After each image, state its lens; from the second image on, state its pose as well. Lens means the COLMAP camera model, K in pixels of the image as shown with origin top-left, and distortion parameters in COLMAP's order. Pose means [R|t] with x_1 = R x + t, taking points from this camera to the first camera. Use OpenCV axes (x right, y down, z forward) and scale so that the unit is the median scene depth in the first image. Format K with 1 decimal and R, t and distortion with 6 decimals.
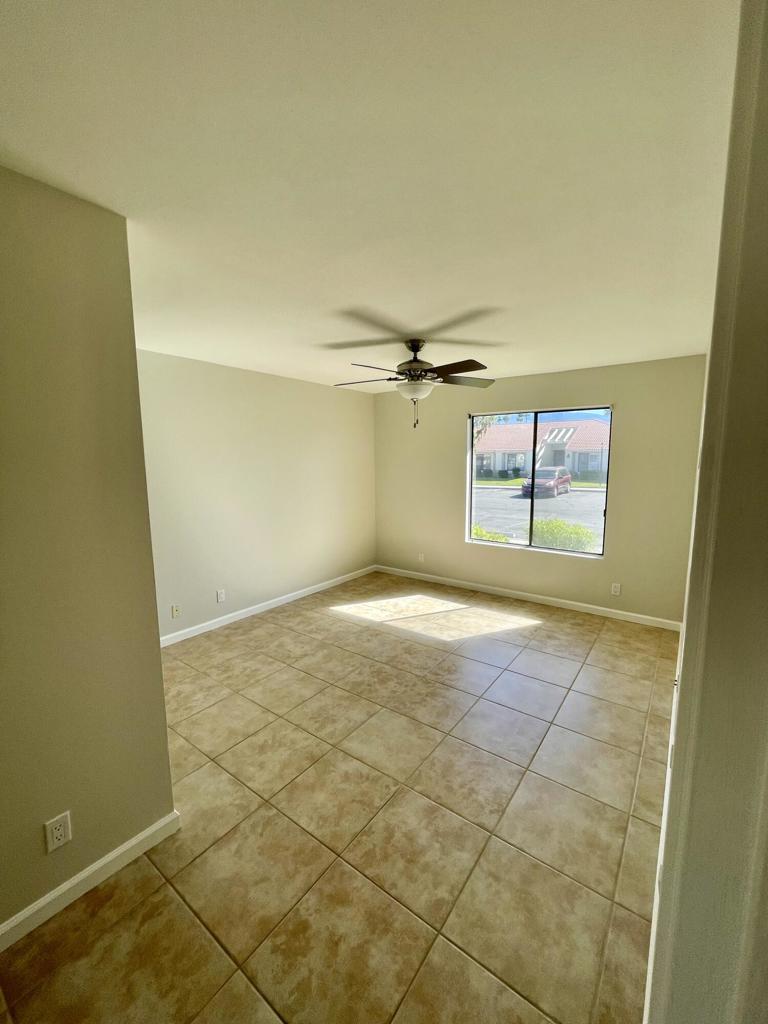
lens RADIAL K [[414.4, 0, 385.5], [0, 414.4, 512.5], [0, 0, 1]] dist [-0.002084, -0.000483]
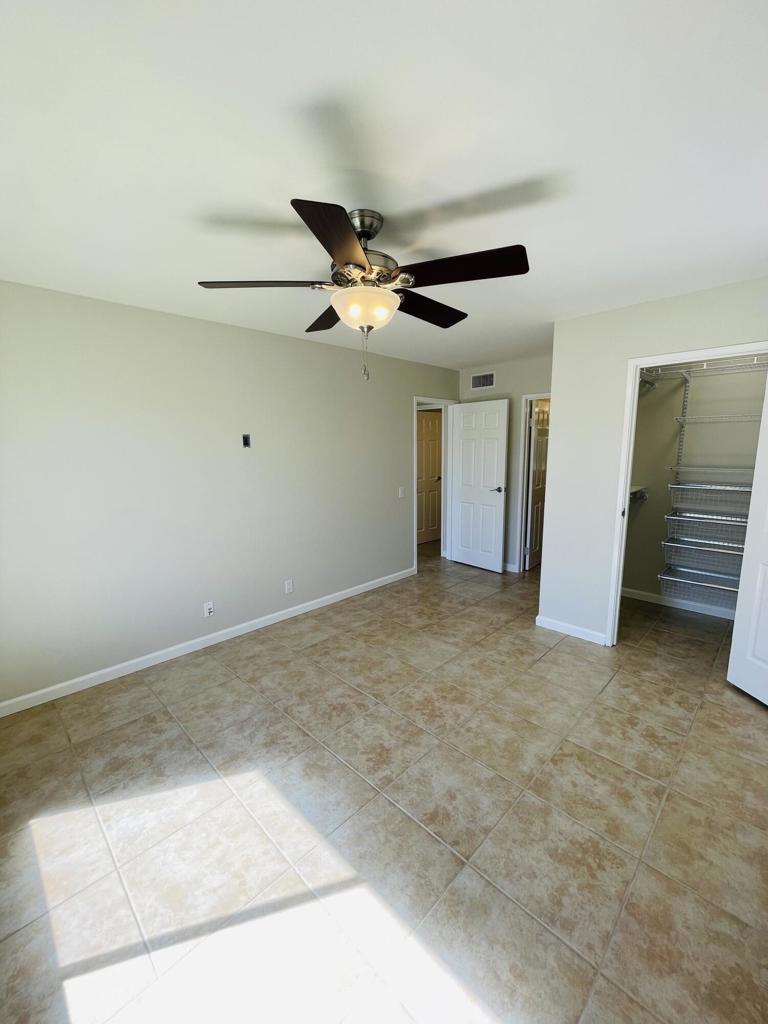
lens RADIAL K [[414.4, 0, 385.5], [0, 414.4, 512.5], [0, 0, 1]] dist [-0.002084, -0.000483]
pose [[-0.989868, -0.005834, 0.141874, -0.037603], [0.035331, 0.957614, 0.285879, -0.204347], [-0.137528, 0.287995, -0.947705, 1.684332]]
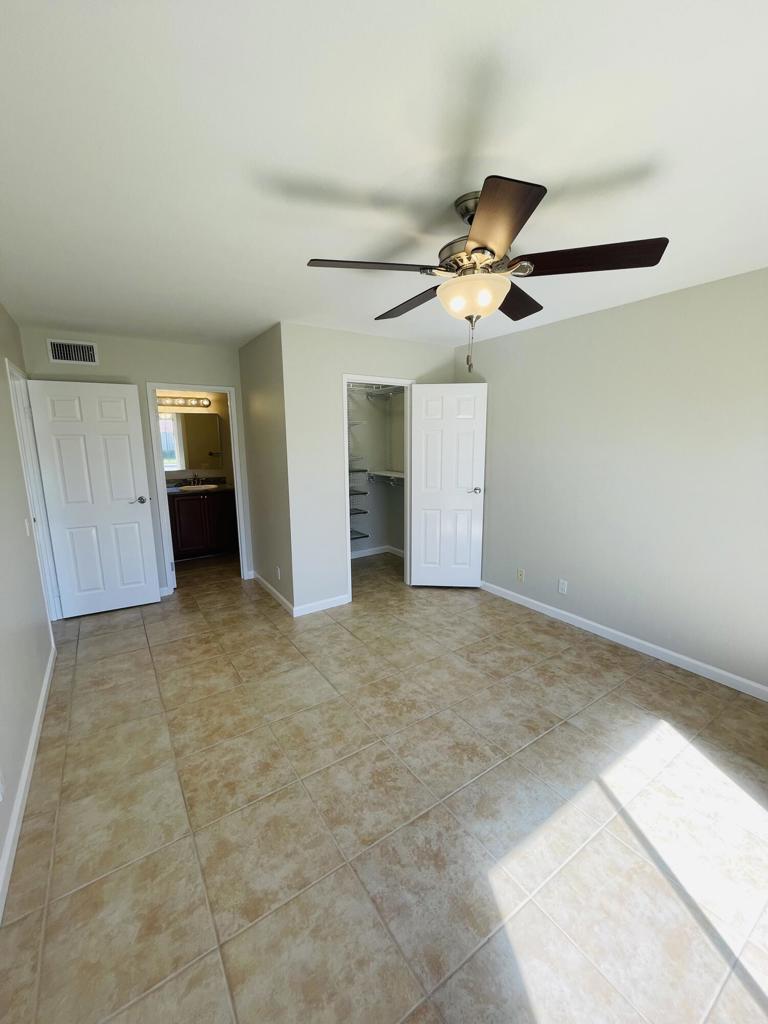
lens RADIAL K [[414.4, 0, 385.5], [0, 414.4, 512.5], [0, 0, 1]] dist [-0.002084, -0.000483]
pose [[-0.332774, 0.178846, -0.925892, 0.681773], [-0.110476, 0.967696, 0.226627, -0.146085], [0.936513, 0.177704, -0.302266, 1.161172]]
